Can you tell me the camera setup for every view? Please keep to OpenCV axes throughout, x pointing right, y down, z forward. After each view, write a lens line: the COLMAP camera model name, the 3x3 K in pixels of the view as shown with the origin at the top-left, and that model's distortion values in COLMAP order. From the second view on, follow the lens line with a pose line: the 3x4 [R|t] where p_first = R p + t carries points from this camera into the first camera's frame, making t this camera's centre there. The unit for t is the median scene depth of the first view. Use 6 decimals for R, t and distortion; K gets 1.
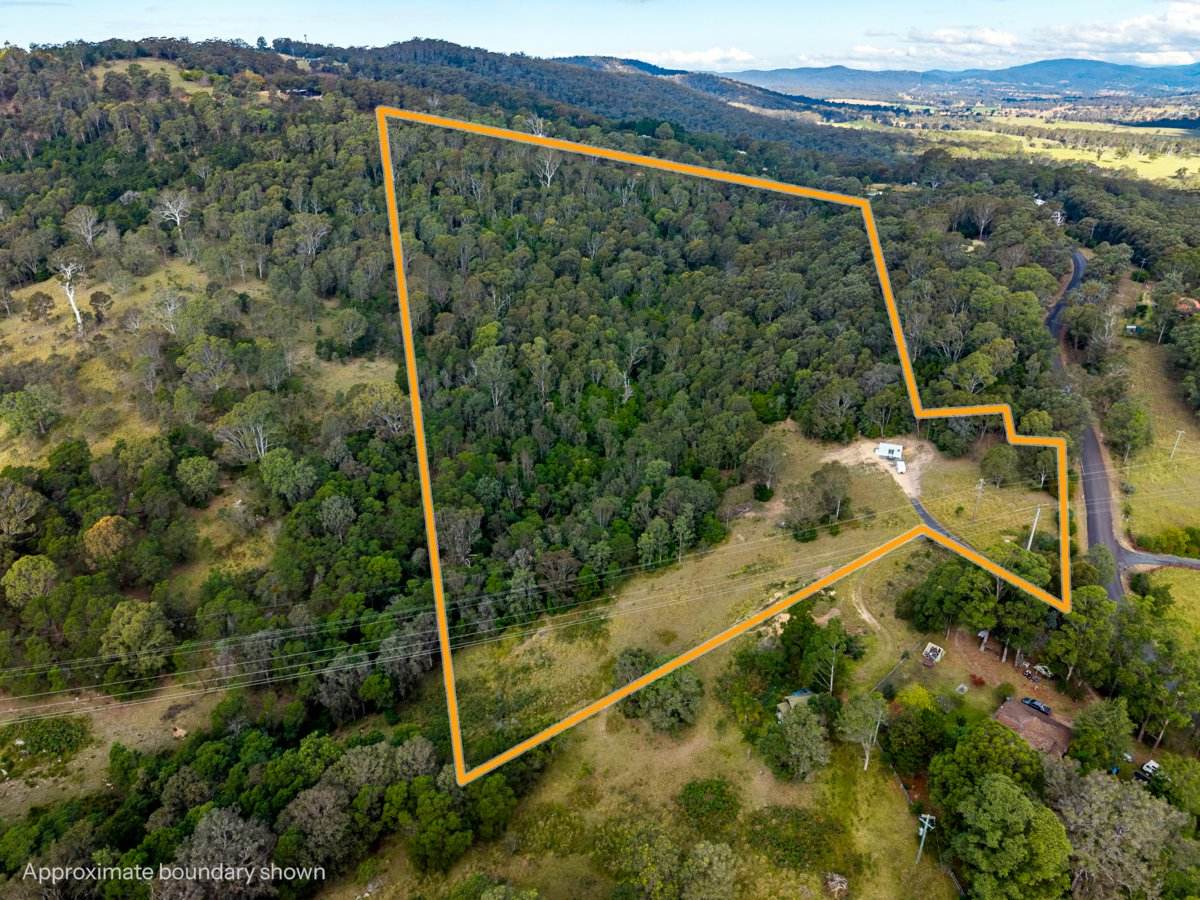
lens RADIAL K [[818.4, 0, 596.5], [0, 818.4, 451.6], [0, 0, 1]] dist [0.008698, -0.007618]
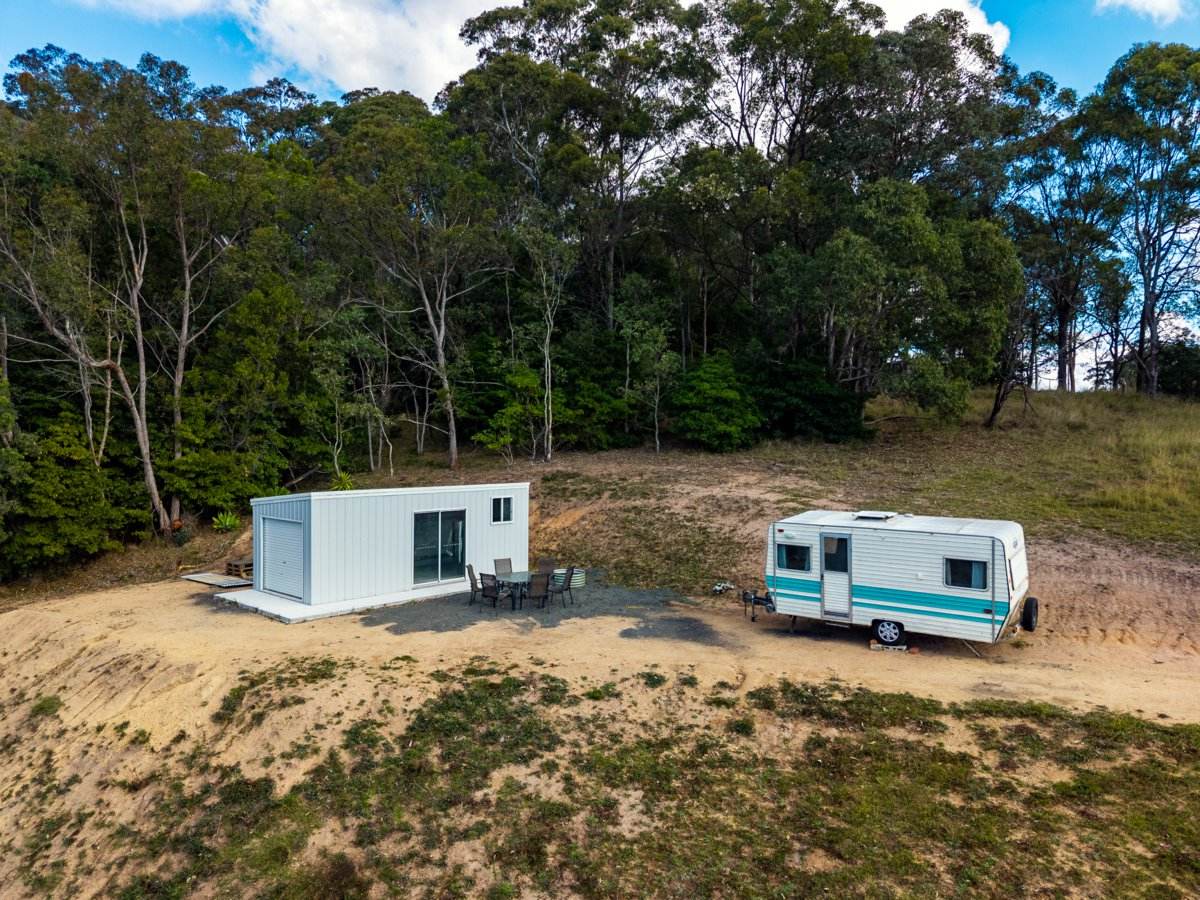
lens RADIAL K [[818.4, 0, 598.7], [0, 818.4, 449.9], [0, 0, 1]] dist [0.008698, -0.007618]
pose [[0.419295, -0.018924, 0.907653, 0.068855], [0.387457, 0.907886, -0.160060, 0.002478], [-0.821017, 0.418789, 0.388004, 0.226838]]
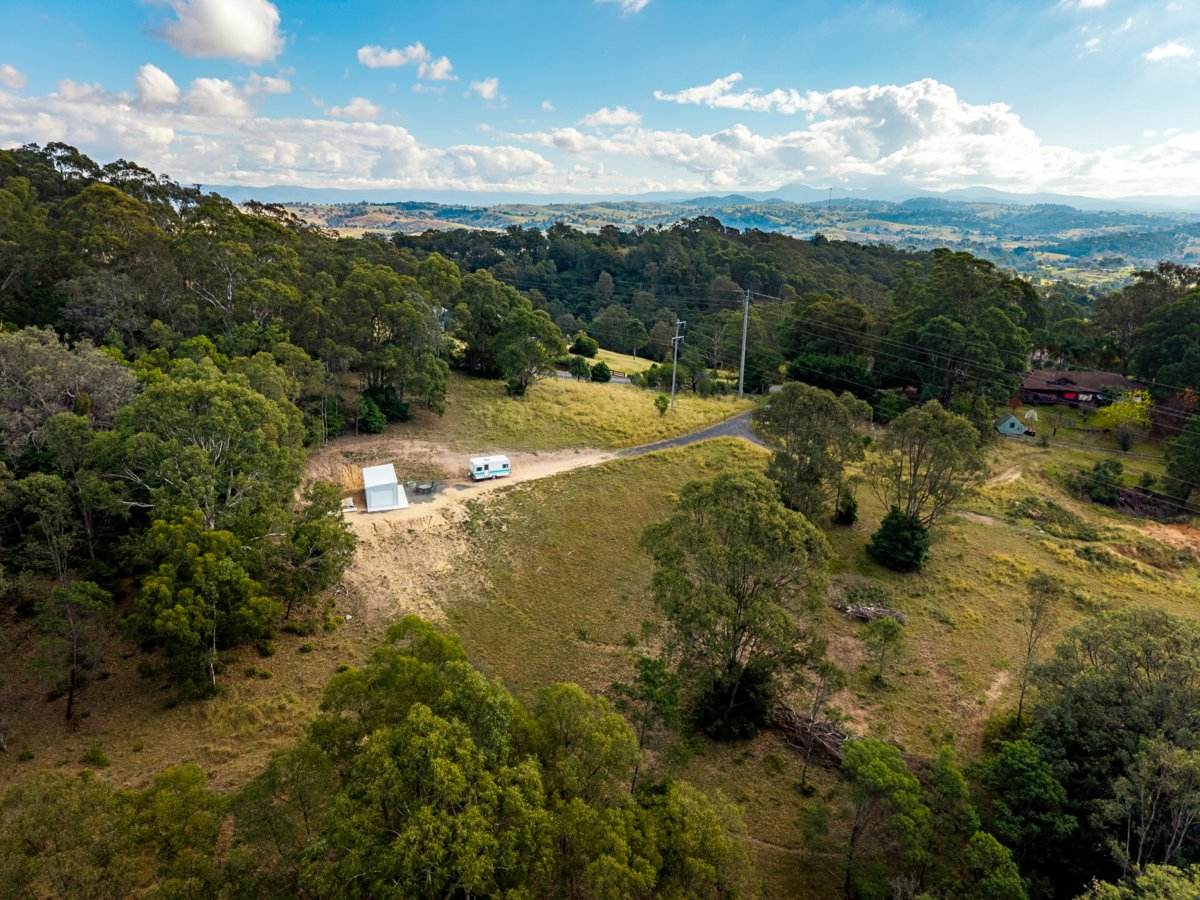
lens RADIAL K [[818.4, 0, 599.8], [0, 818.4, 449.8], [0, 0, 1]] dist [0.008698, -0.007618]
pose [[-0.594614, -0.247953, 0.764823, 0.010111], [0.324824, 0.796086, 0.510624, -0.038668], [-0.735475, 0.552057, -0.392822, 0.254129]]
